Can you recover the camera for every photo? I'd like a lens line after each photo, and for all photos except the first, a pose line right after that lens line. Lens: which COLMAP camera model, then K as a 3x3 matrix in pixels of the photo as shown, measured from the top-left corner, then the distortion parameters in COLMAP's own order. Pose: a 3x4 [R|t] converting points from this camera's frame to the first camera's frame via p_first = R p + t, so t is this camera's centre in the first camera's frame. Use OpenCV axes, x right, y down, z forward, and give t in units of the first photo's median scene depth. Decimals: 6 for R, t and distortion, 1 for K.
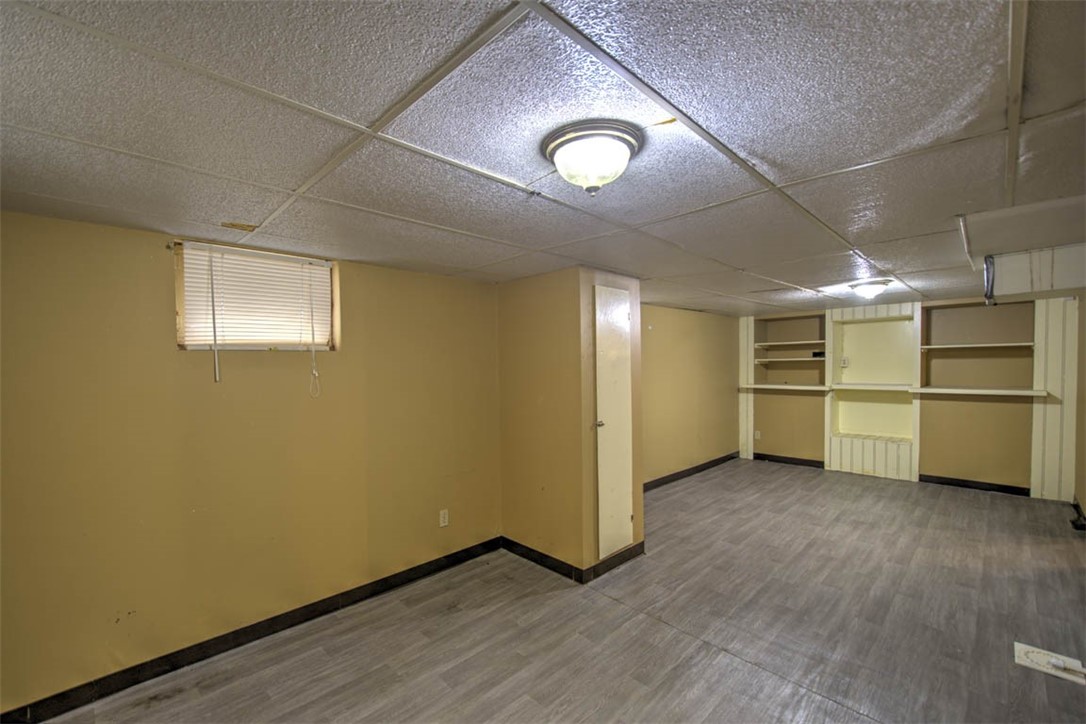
lens RADIAL K [[455.1, 0, 542.8], [0, 455.1, 368.7], [0, 0, 1]] dist [0.001949, -0.000481]
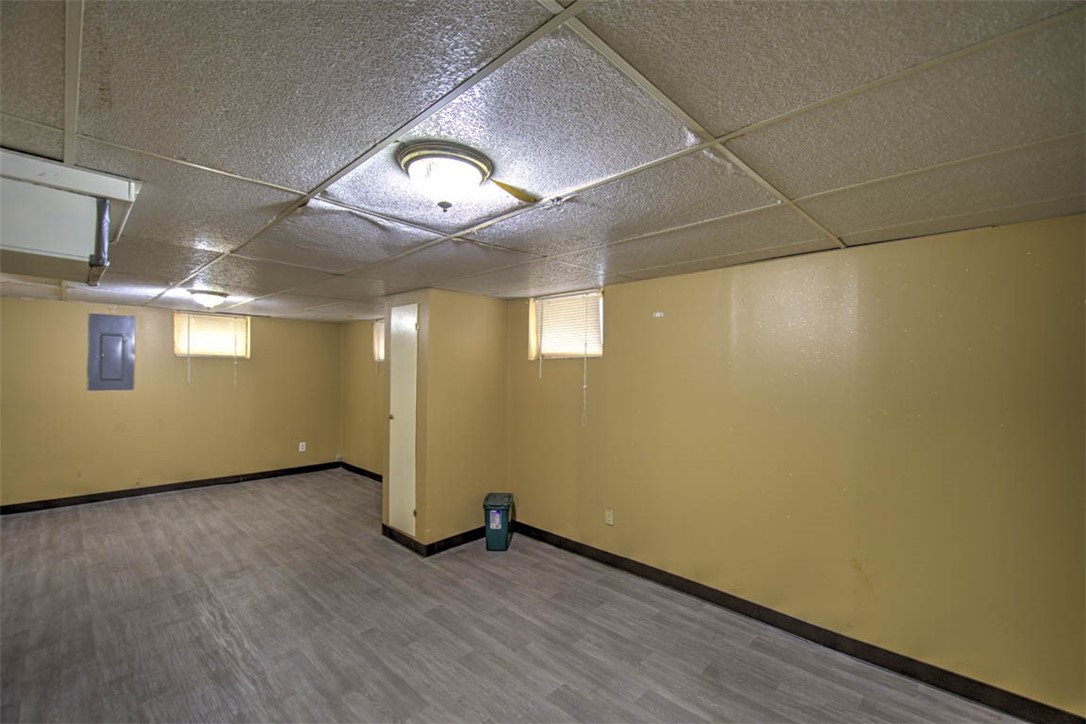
lens RADIAL K [[459.3, 0, 540.4], [0, 459.3, 375.5], [0, 0, 1]] dist [0.001349, 0.000171]
pose [[0.028255, 0.027056, -0.999235, 1.277577], [-0.023549, 0.999374, 0.026394, -0.033855], [0.999323, 0.022786, 0.028874, 1.255760]]
